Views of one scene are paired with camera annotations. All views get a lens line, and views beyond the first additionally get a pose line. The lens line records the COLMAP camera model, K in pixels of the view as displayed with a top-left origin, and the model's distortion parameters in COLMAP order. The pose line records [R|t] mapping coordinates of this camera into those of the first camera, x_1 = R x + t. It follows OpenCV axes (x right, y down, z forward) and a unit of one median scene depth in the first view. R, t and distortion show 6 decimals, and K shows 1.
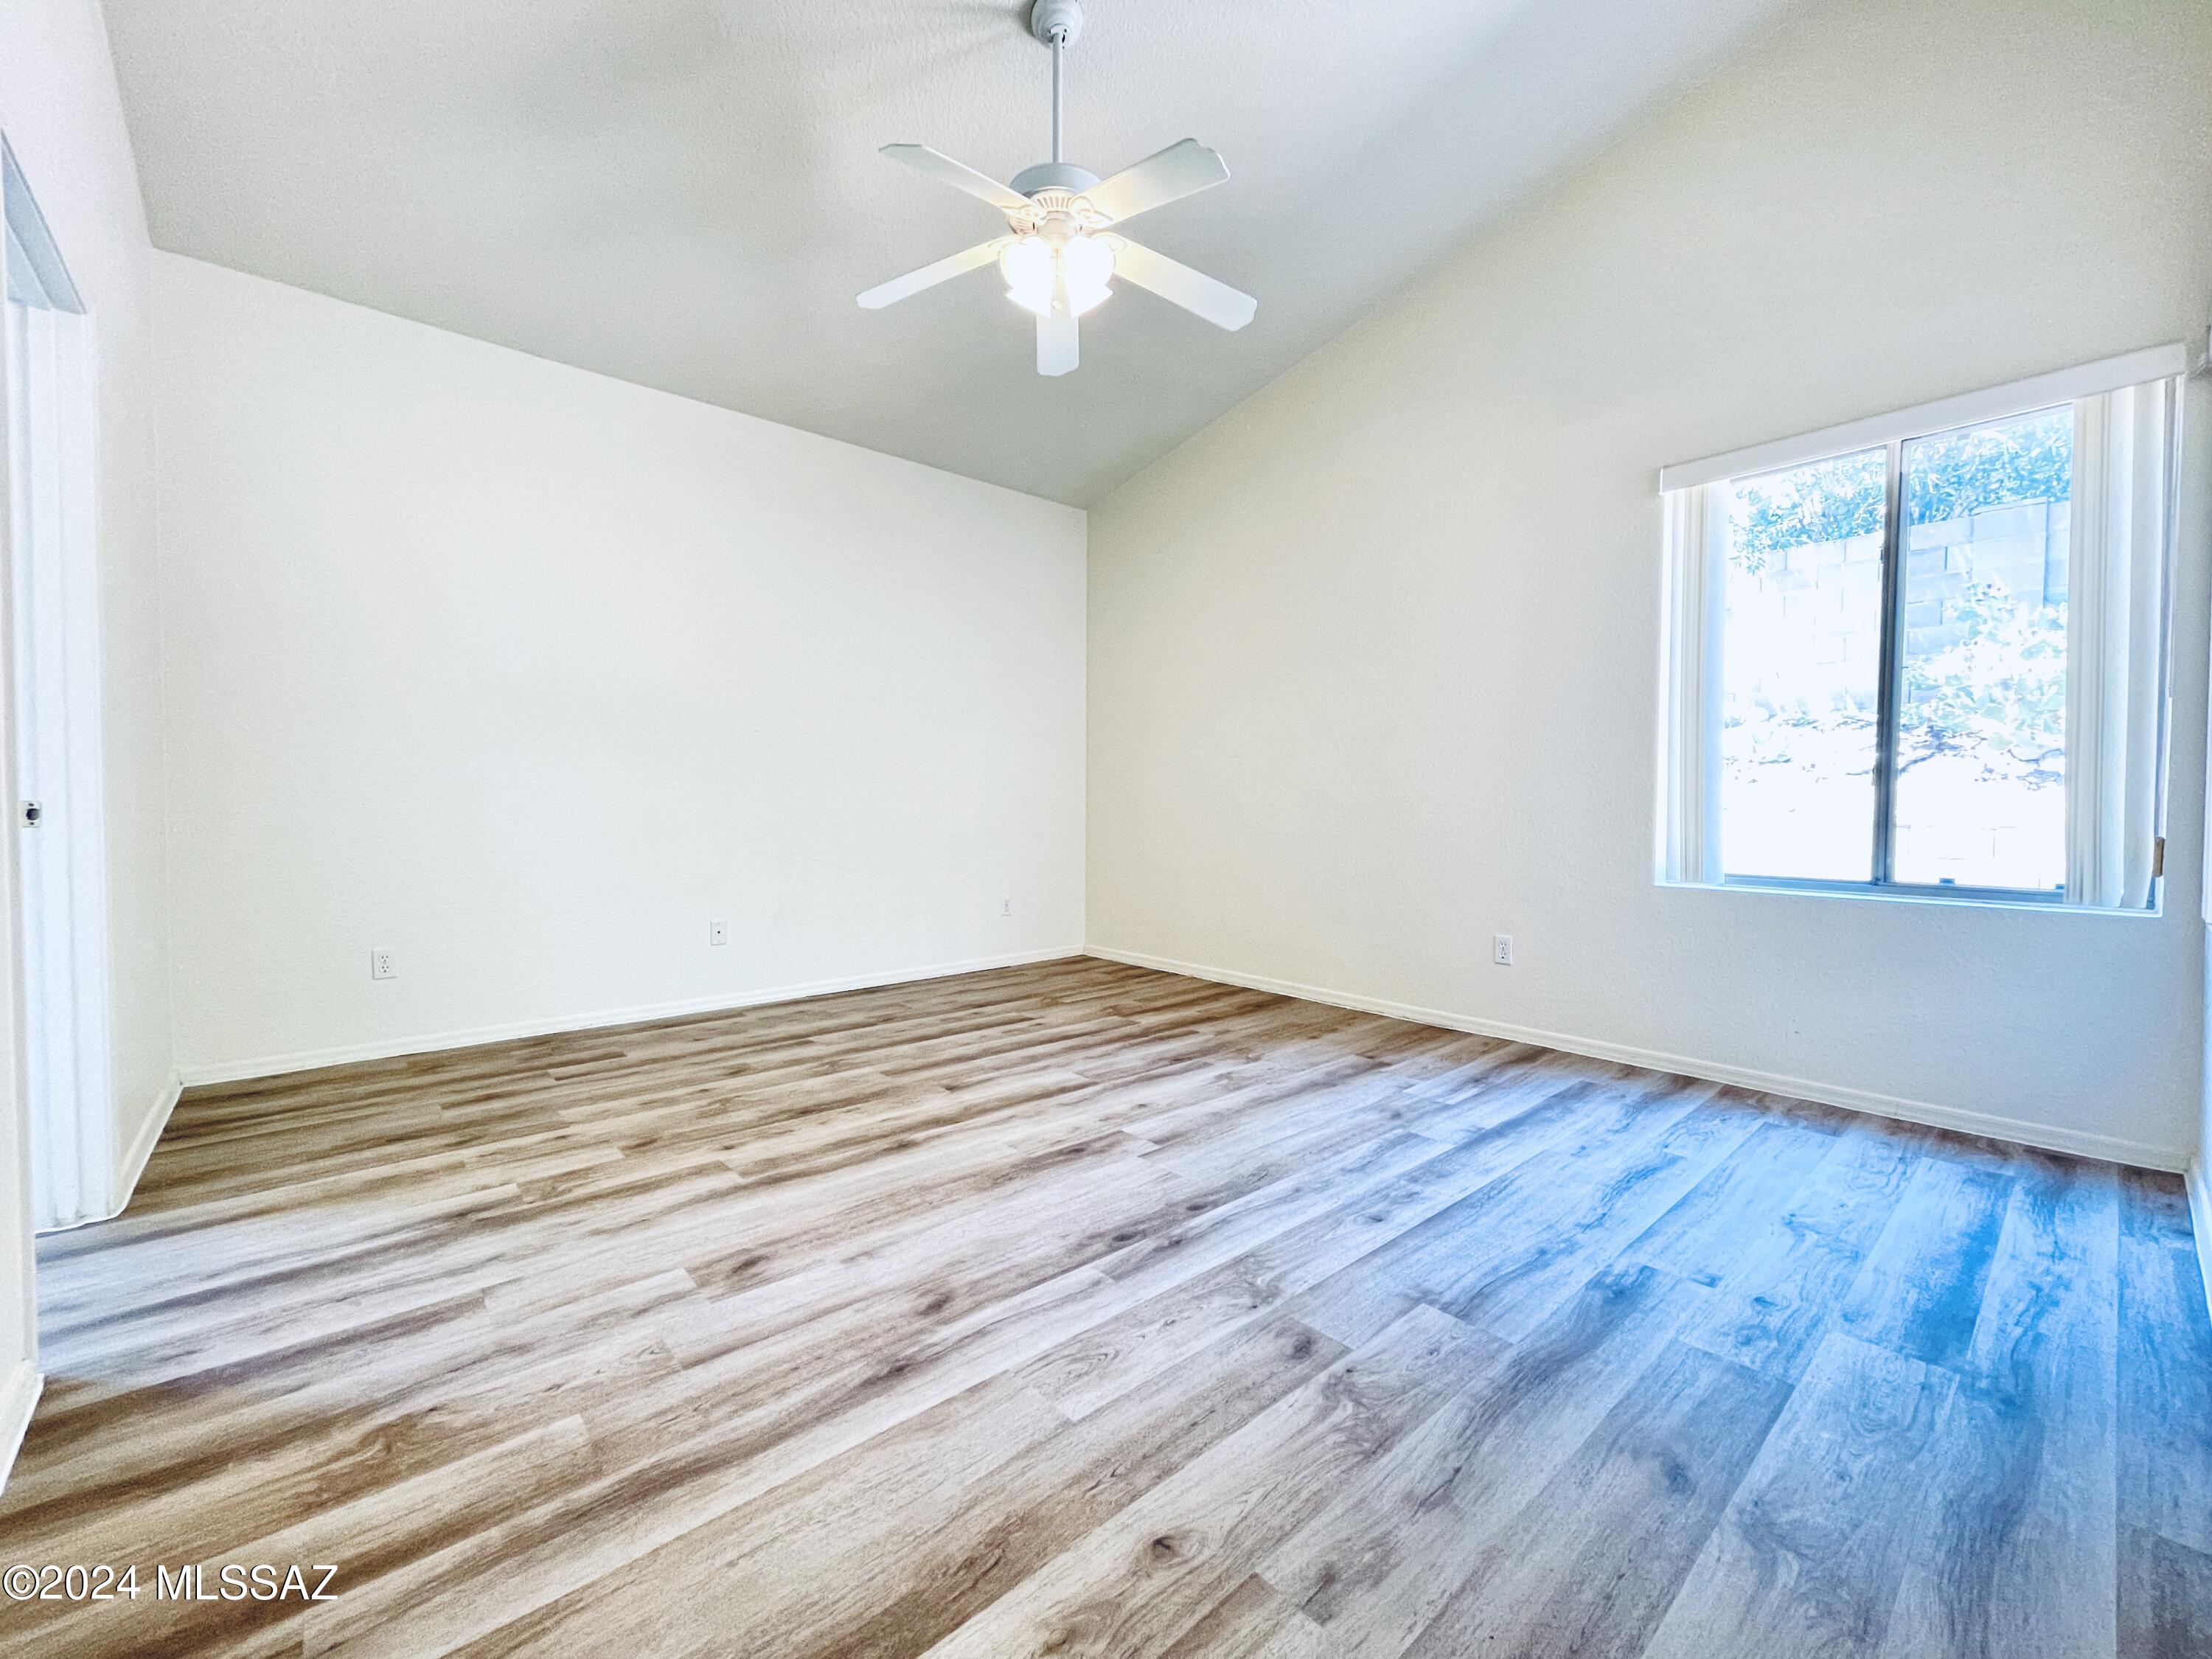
lens RADIAL K [[894.9, 0, 1106.0], [0, 894.9, 829.5], [0, 0, 1]] dist [-0.003515, 0.000089]
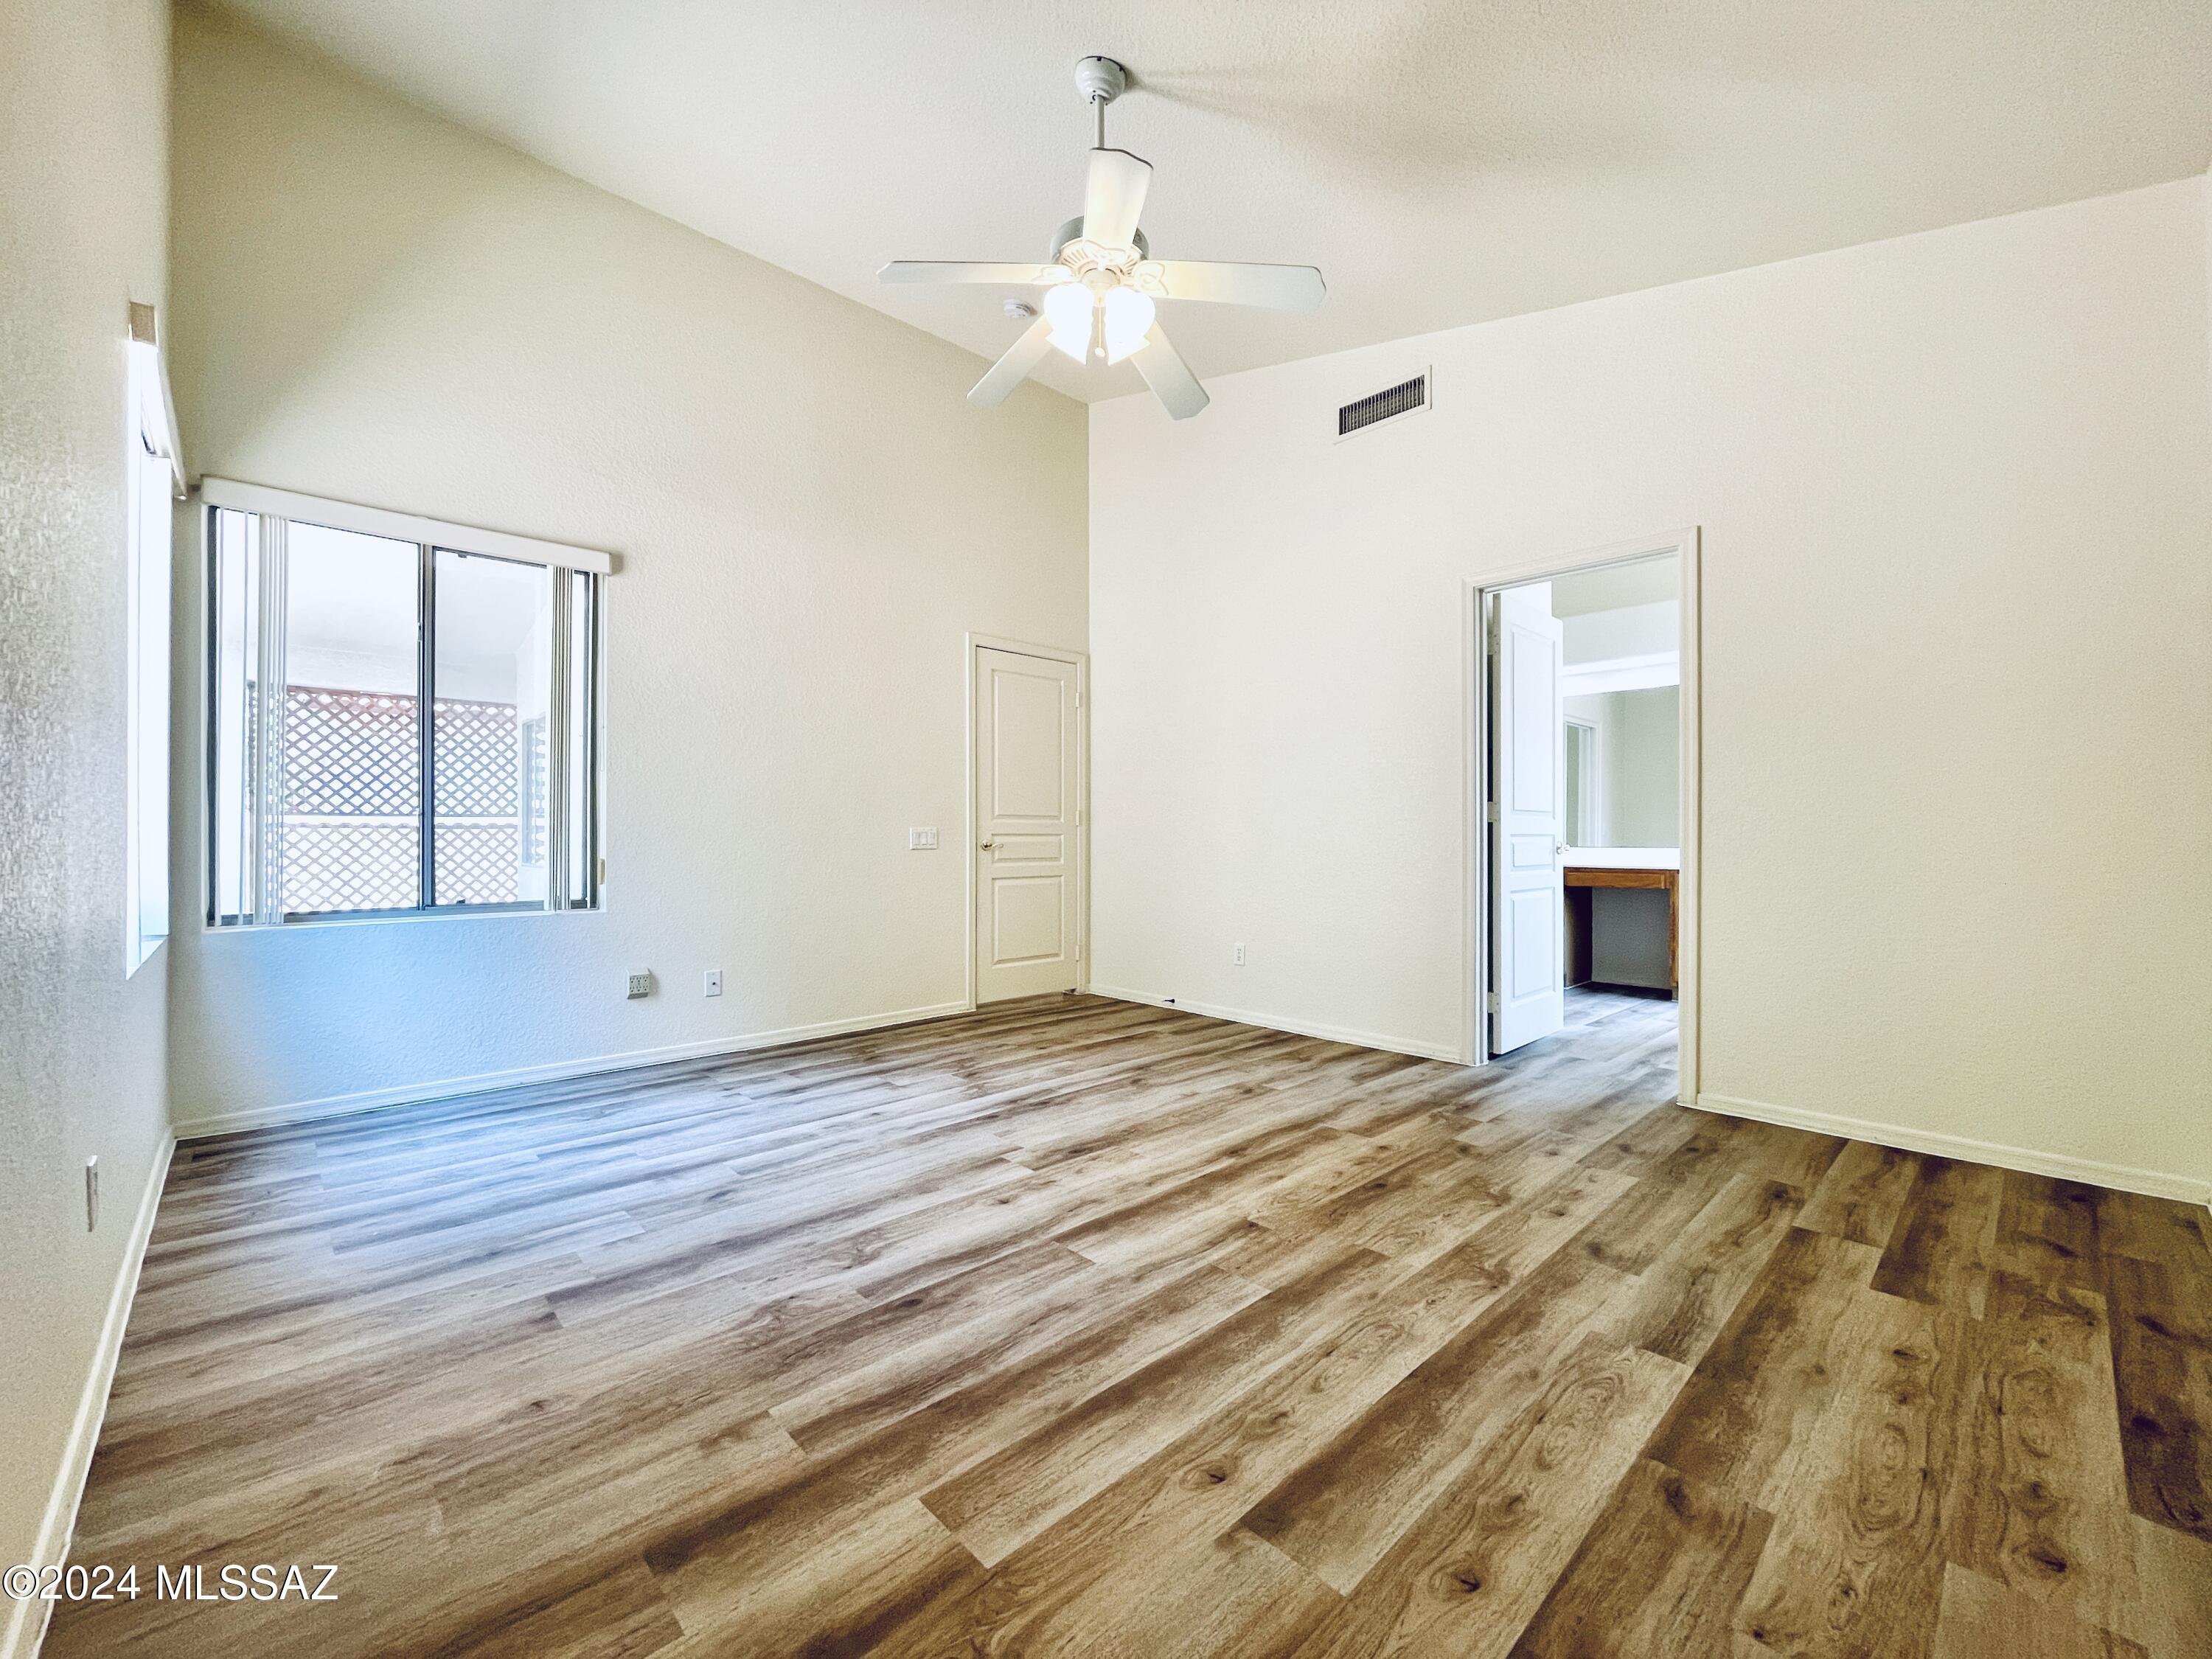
lens RADIAL K [[894.9, 0, 1106.0], [0, 894.9, 829.5], [0, 0, 1]] dist [-0.003515, 0.000089]
pose [[-0.999362, -0.003994, -0.035502, -0.027478], [-0.004767, 0.999753, 0.021712, -0.069693], [0.035407, 0.021868, -0.999134, 2.063340]]
